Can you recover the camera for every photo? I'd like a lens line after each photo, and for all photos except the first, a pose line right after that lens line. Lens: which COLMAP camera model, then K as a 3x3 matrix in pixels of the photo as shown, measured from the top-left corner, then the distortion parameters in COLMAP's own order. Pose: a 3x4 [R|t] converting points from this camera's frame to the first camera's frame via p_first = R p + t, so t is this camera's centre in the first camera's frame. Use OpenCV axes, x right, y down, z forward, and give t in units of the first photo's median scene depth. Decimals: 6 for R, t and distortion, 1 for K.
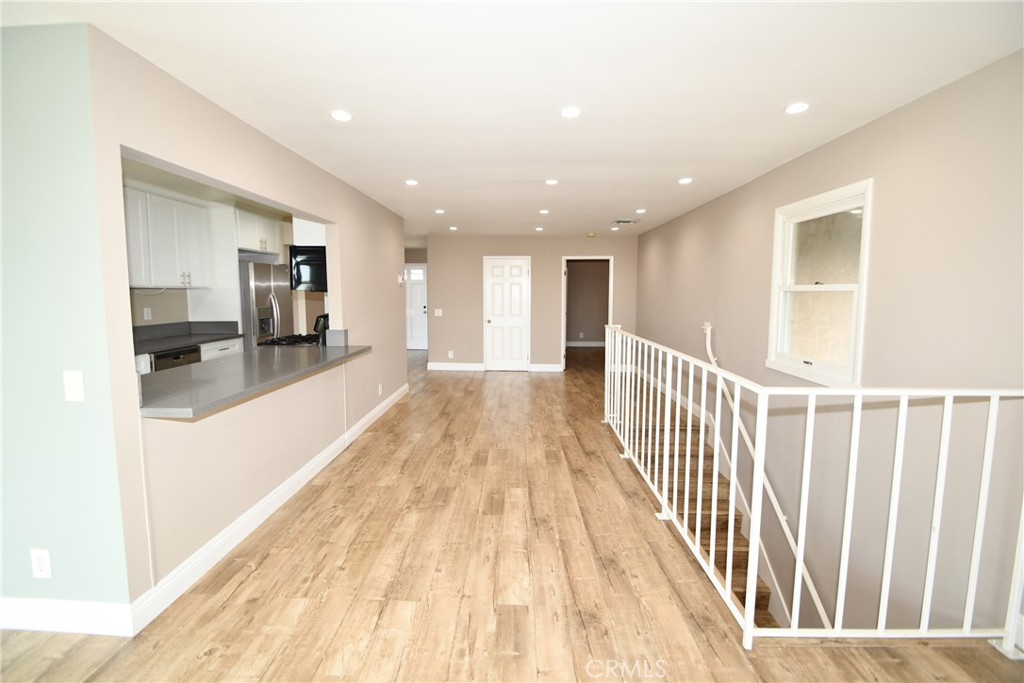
lens RADIAL K [[451.6, 0, 504.2], [0, 451.6, 332.1], [0, 0, 1]] dist [0.019903, -0.017637]
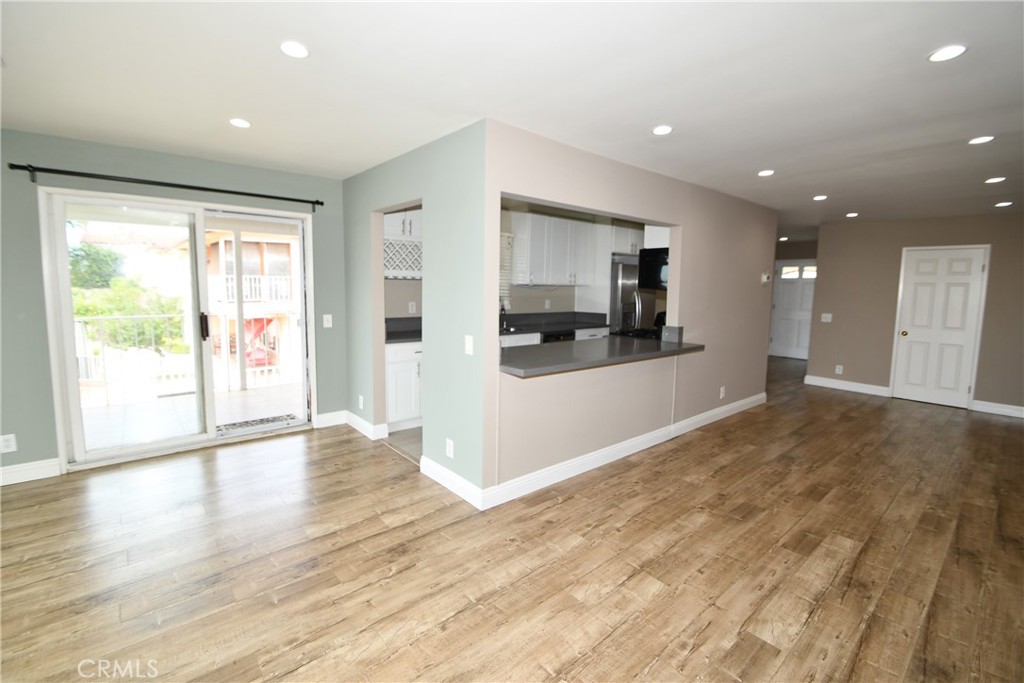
lens RADIAL K [[451.6, 0, 504.2], [0, 451.6, 332.1], [0, 0, 1]] dist [0.019903, -0.017637]
pose [[0.672973, 0.085749, -0.734680, 0.183930], [-0.083358, 0.995722, 0.039859, -0.001061], [0.734955, 0.034417, 0.677242, -0.006736]]
